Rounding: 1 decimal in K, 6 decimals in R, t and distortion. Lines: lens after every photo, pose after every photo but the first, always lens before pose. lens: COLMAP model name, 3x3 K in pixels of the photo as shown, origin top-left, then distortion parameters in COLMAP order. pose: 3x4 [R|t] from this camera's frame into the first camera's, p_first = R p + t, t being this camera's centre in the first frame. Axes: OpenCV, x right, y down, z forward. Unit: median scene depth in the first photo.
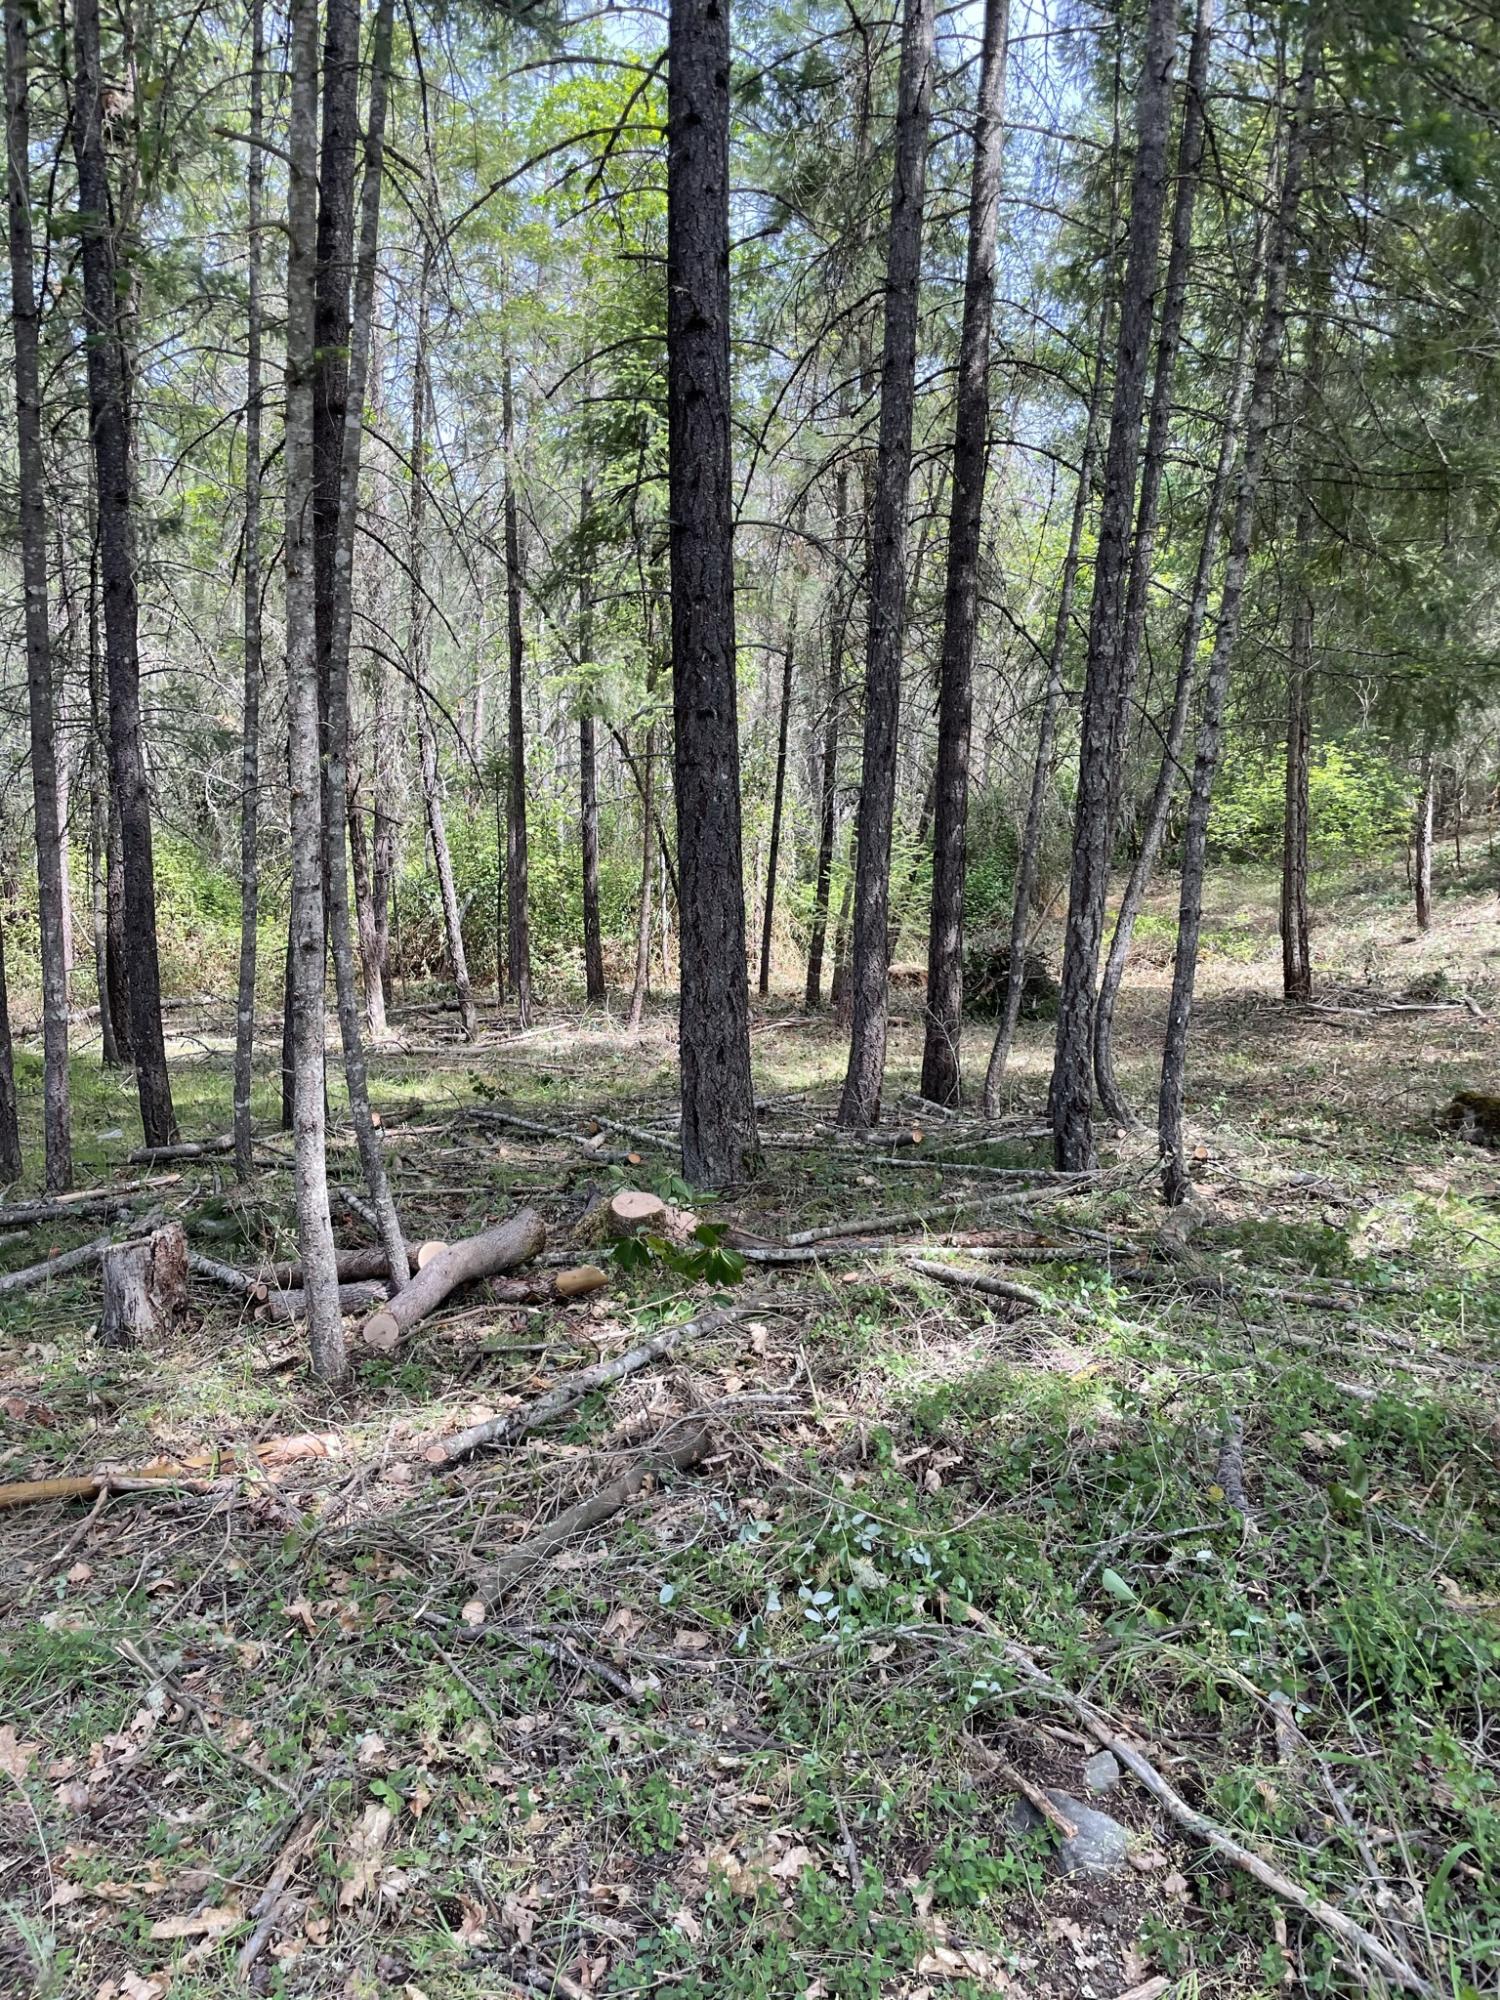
lens RADIAL K [[1520.0, 0, 759.7], [0, 1520.0, 999.4], [0, 0, 1]] dist [0.086840, -0.119278]
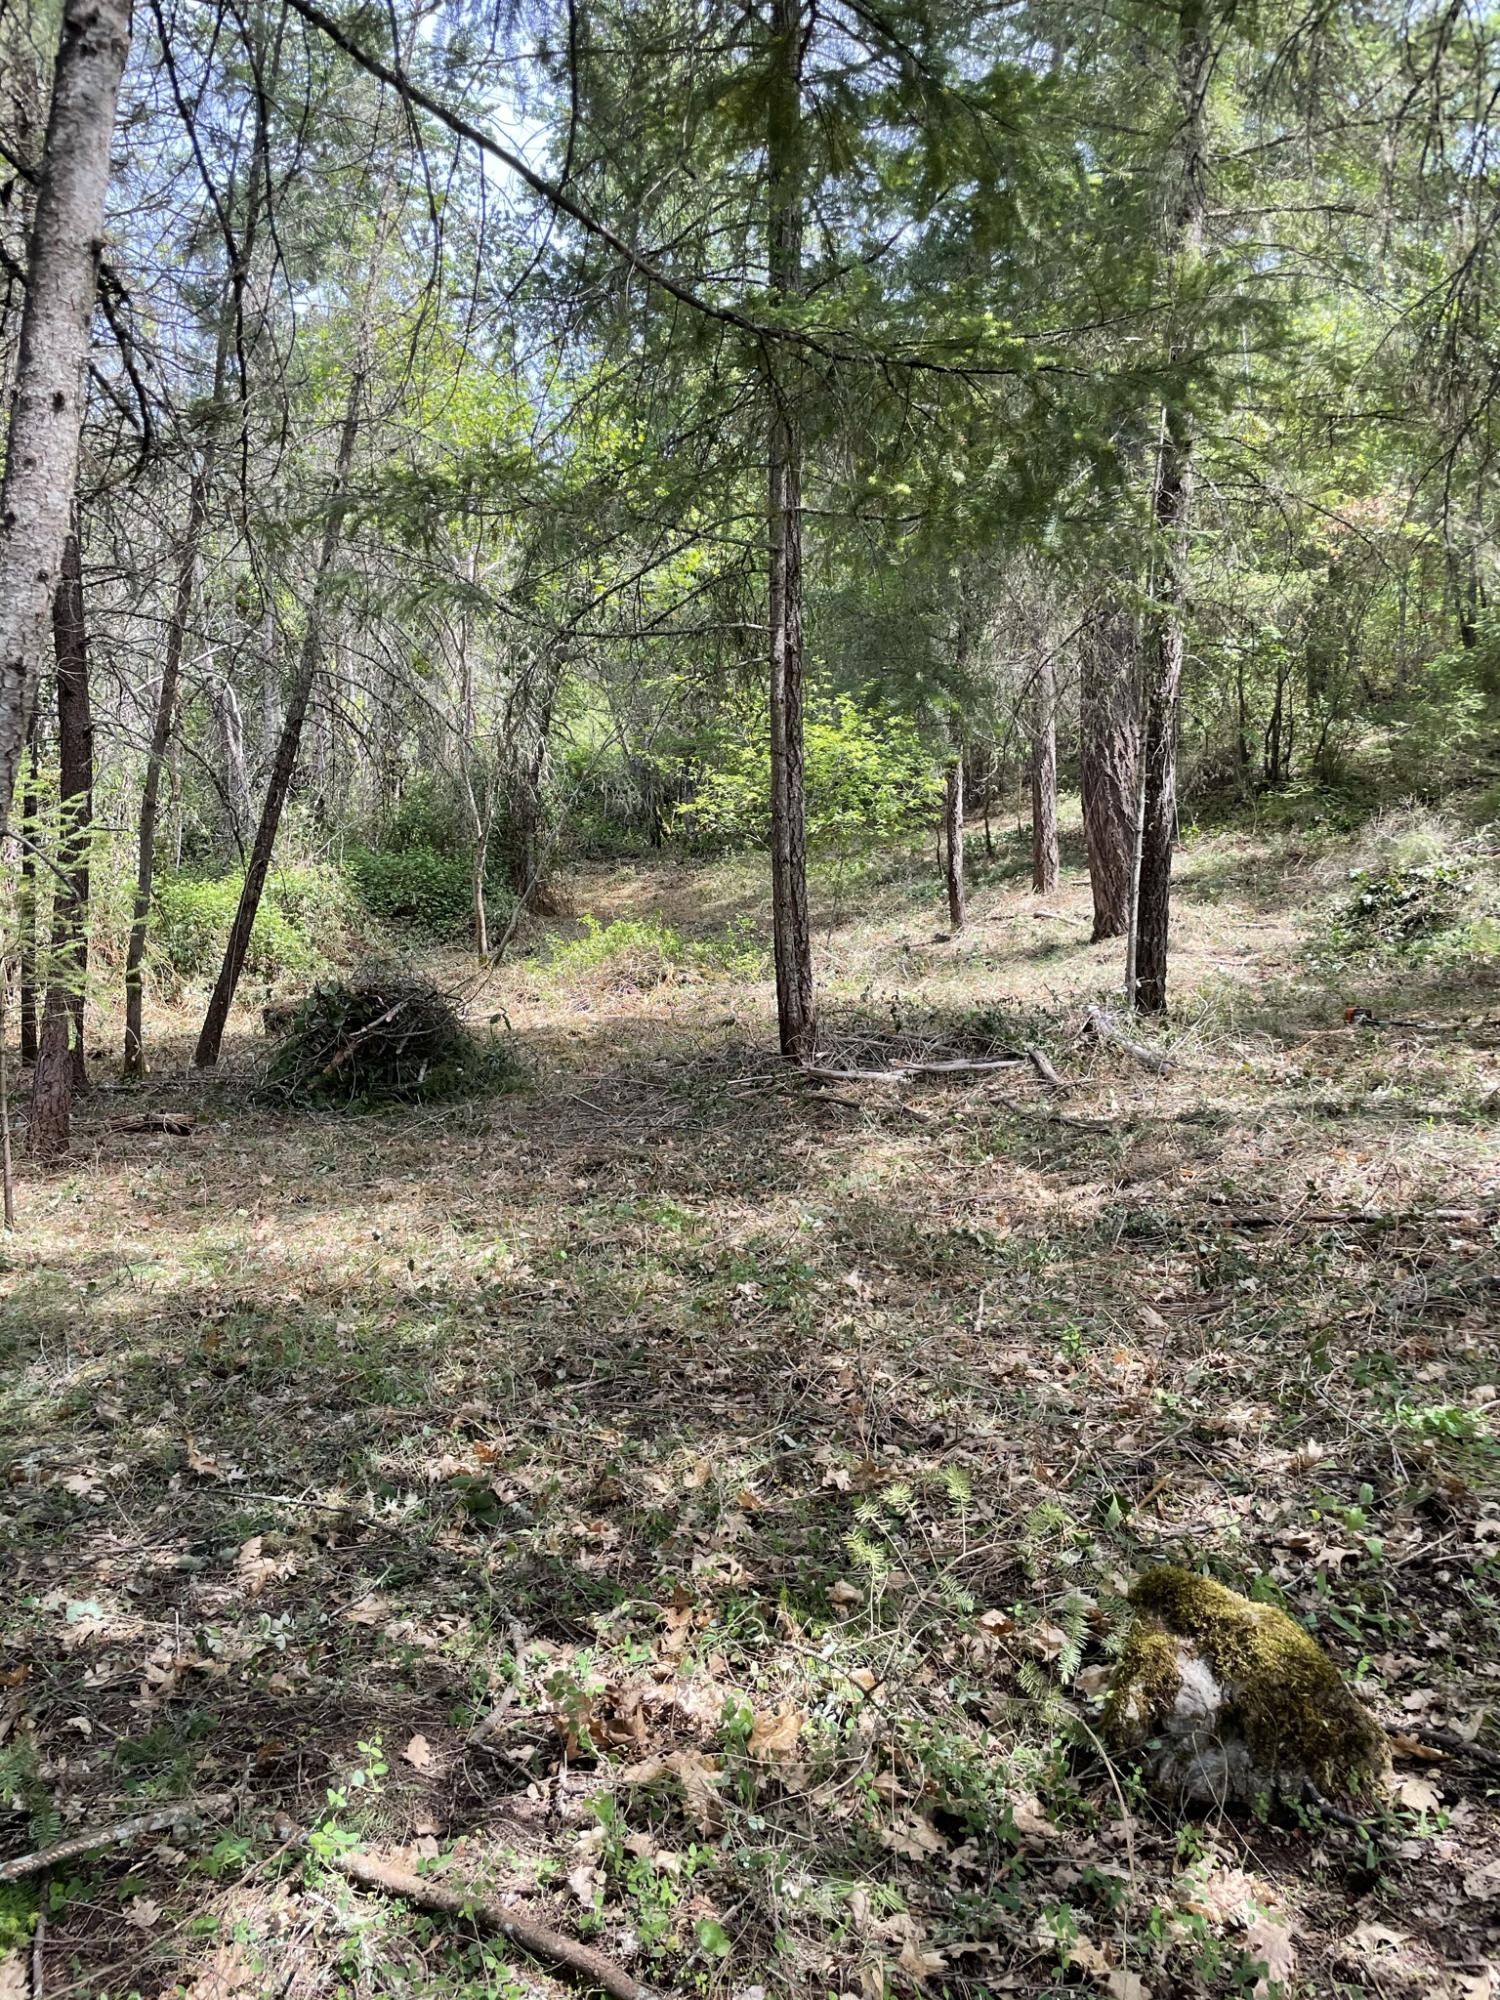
lens RADIAL K [[1520.0, 0, 759.7], [0, 1520.0, 999.4], [0, 0, 1]] dist [0.086840, -0.119278]
pose [[0.959857, -0.037387, 0.277988, 0.107466], [0.034960, 0.999295, 0.013683, -0.024575], [-0.278303, -0.003415, 0.960487, 0.263617]]
